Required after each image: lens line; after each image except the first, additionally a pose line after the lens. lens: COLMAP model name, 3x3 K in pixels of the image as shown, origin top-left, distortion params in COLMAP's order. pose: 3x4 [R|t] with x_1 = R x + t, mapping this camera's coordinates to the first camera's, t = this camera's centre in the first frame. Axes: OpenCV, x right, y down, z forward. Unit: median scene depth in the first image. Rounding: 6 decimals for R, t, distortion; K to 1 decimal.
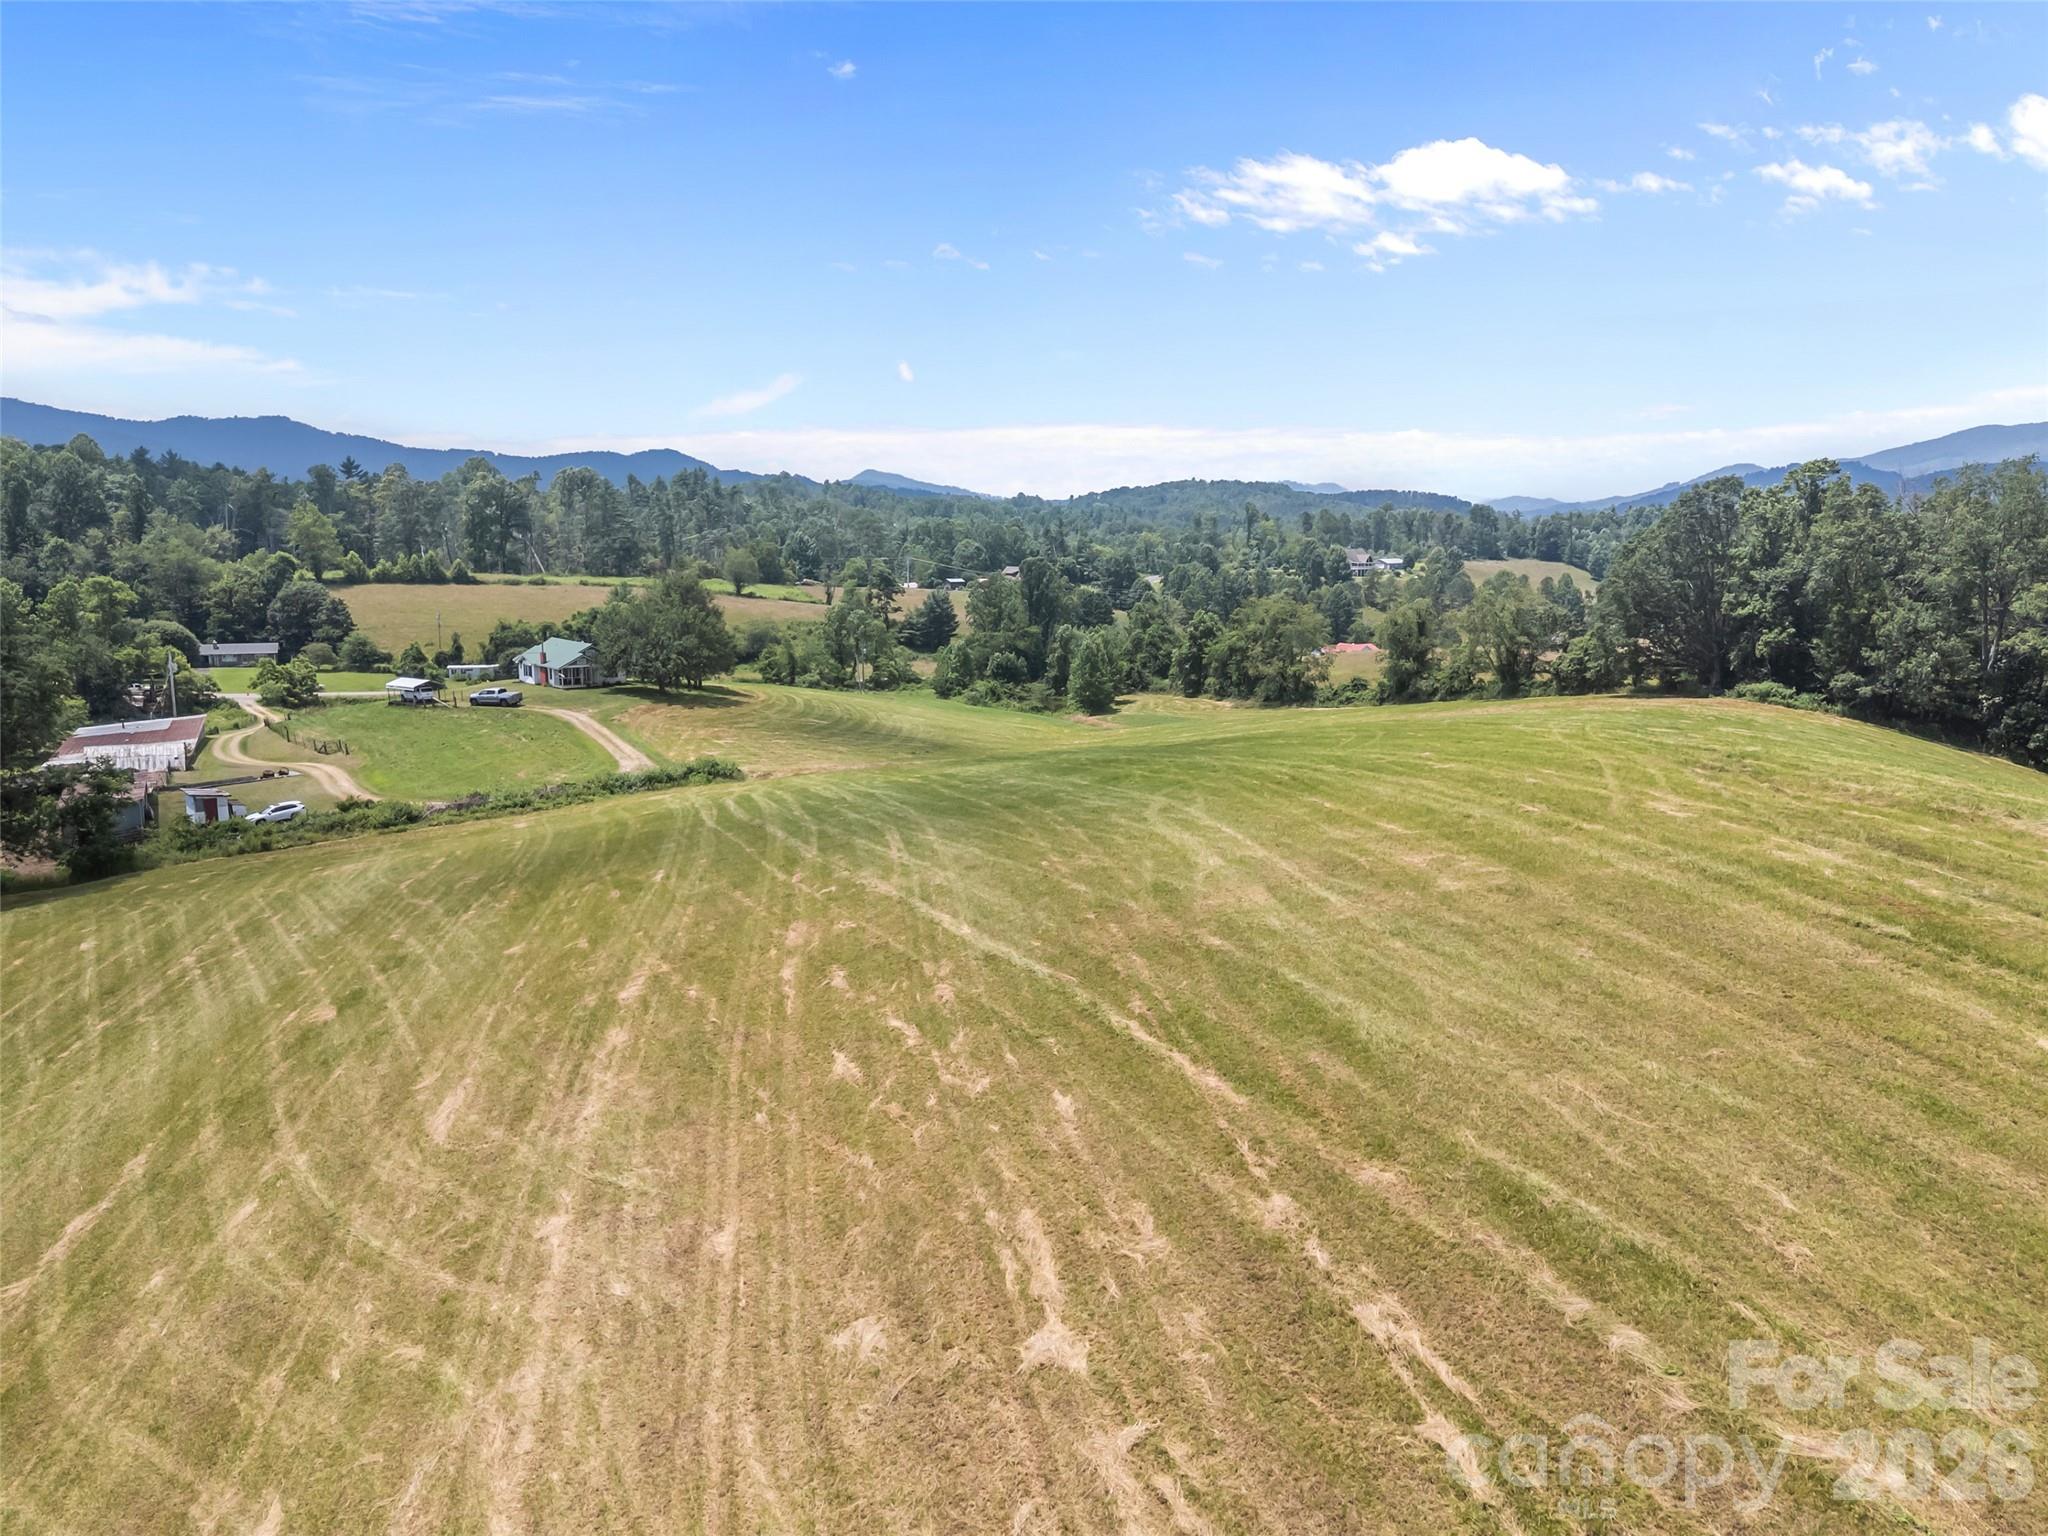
lens RADIAL K [[1498.6, 0, 1017.4], [0, 1498.6, 782.3], [0, 0, 1]] dist [0.060976, -0.055803]
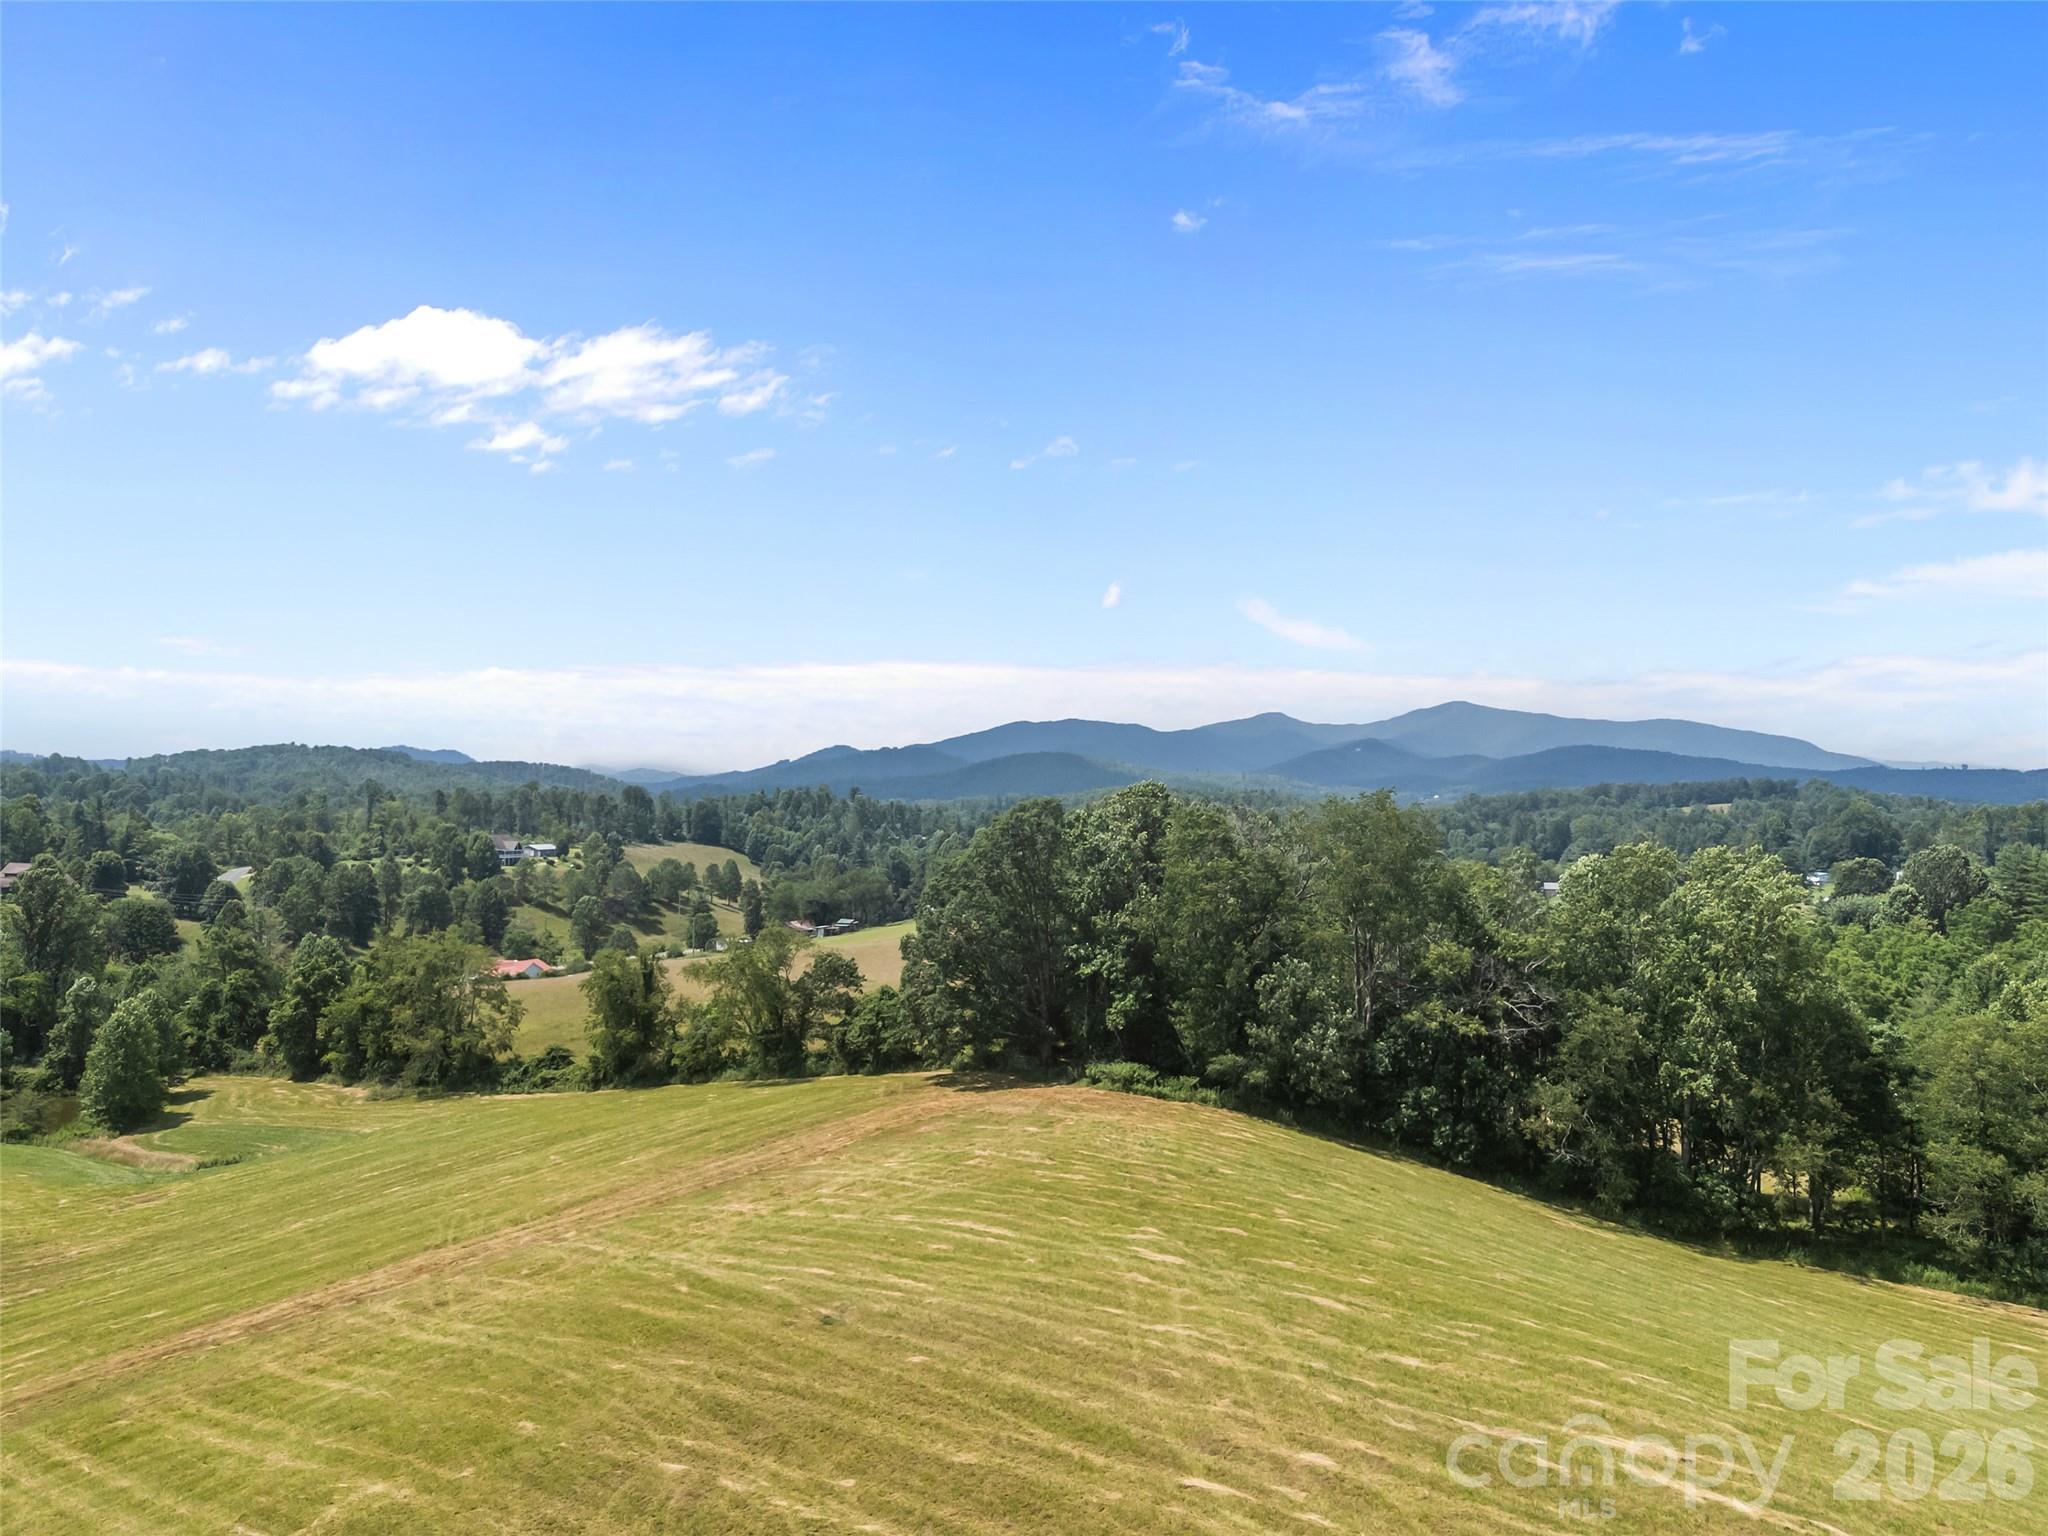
lens RADIAL K [[1583.3, 0, 1020.4], [0, 1583.3, 773.5], [0, 0, 1]] dist [-0.005466, 0.099339]
pose [[0.855227, 0.019499, 0.517886, 0.014913], [0.075612, 0.983904, -0.161910, -0.040995], [-0.512707, 0.177629, 0.839988, 0.159096]]
